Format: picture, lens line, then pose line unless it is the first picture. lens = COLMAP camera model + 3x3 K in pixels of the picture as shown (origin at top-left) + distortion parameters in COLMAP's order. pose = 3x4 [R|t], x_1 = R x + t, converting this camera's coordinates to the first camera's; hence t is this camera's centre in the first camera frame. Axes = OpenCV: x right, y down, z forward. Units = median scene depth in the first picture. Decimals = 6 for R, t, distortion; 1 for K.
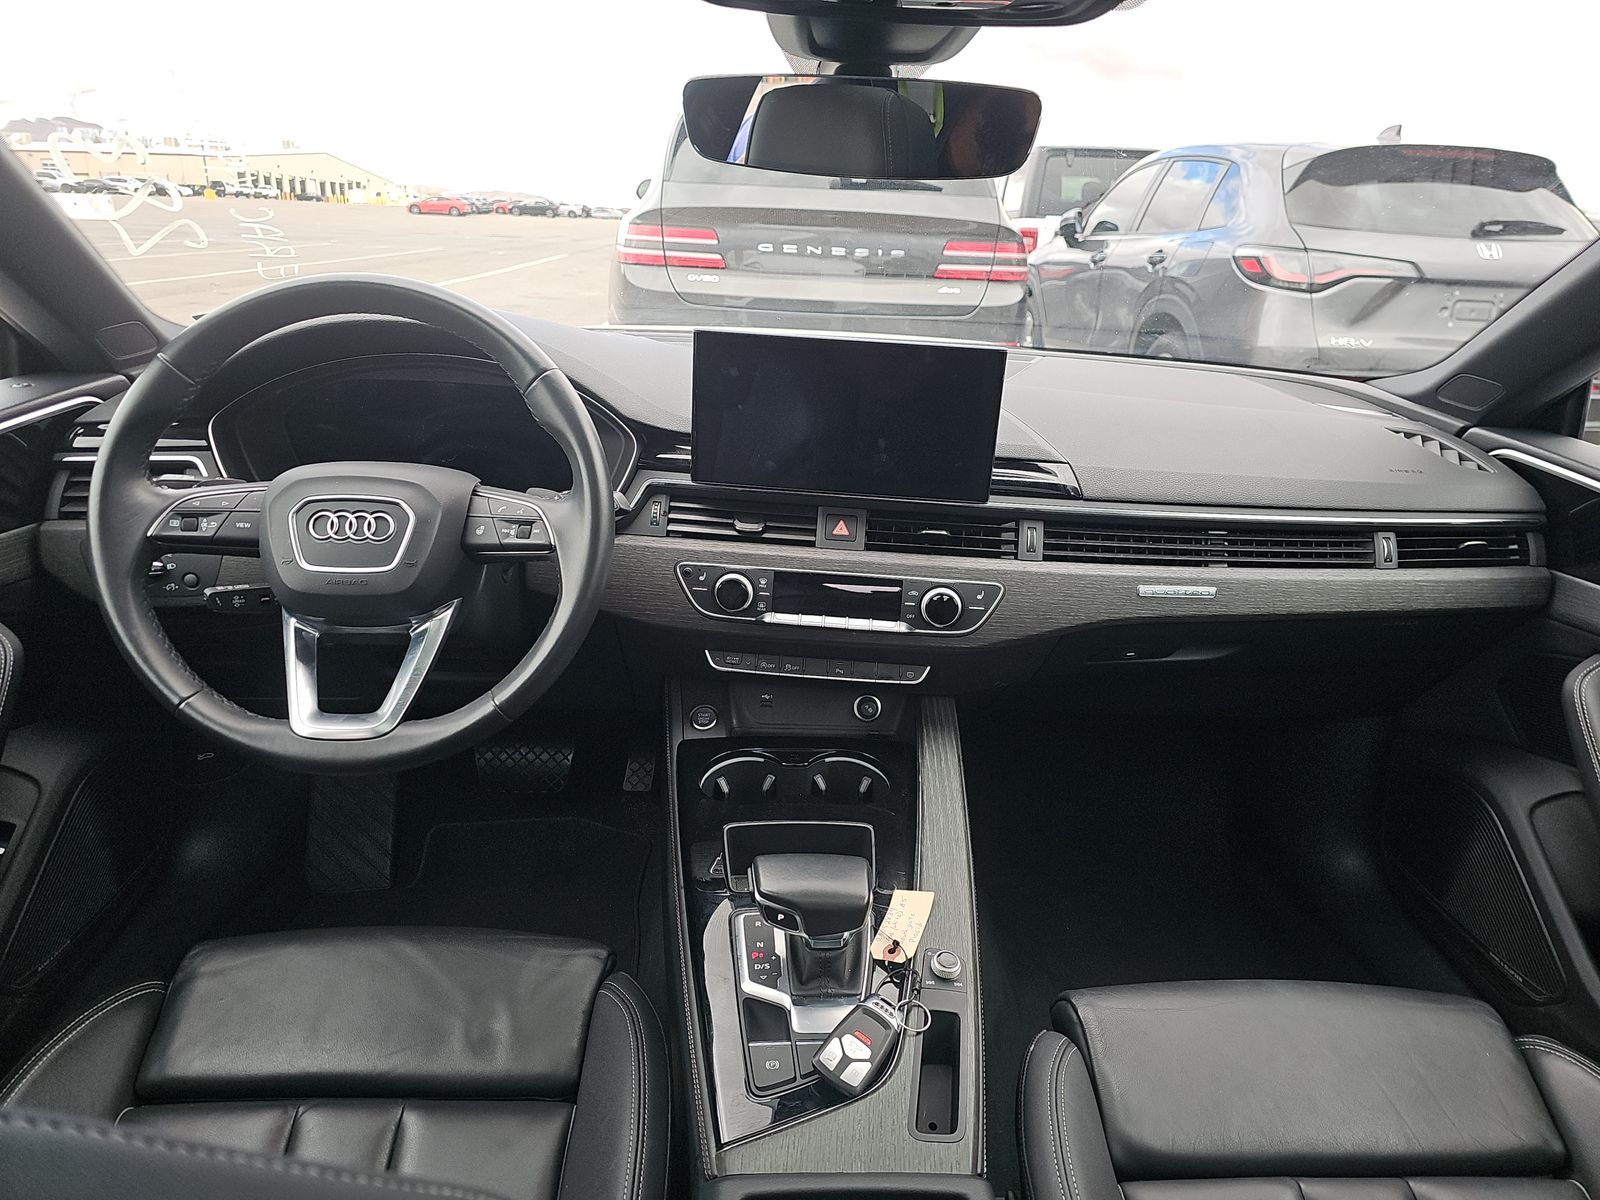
lens RADIAL K [[1153.2, 0, 800.0], [0, 1153.2, 600.0], [0, 0, 1]] dist [0.115283, -0.134322]
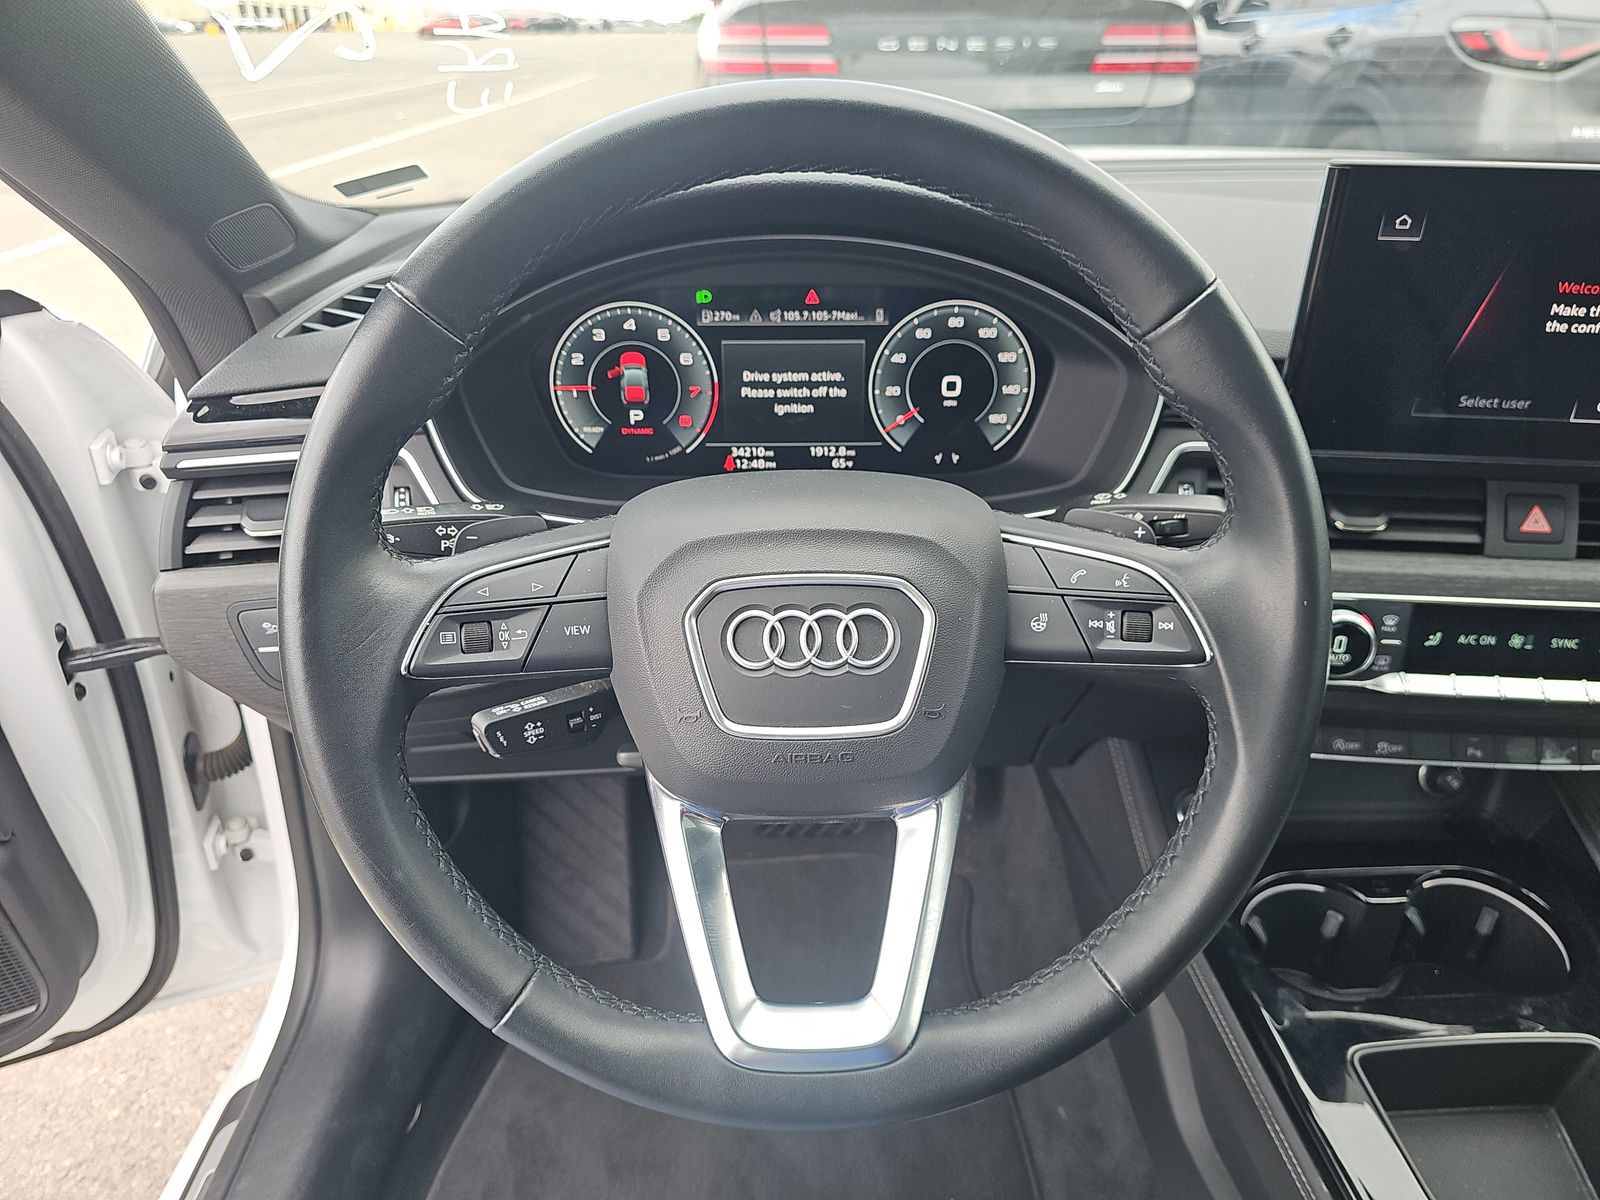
lens RADIAL K [[1153.2, 0, 800.0], [0, 1153.2, 600.0], [0, 0, 1]] dist [0.115283, -0.134322]
pose [[0.998681, -0.033409, -0.038976, -0.305433], [0.038550, 0.989452, 0.139639, -0.121082], [0.033900, -0.140957, 0.989435, 0.438823]]
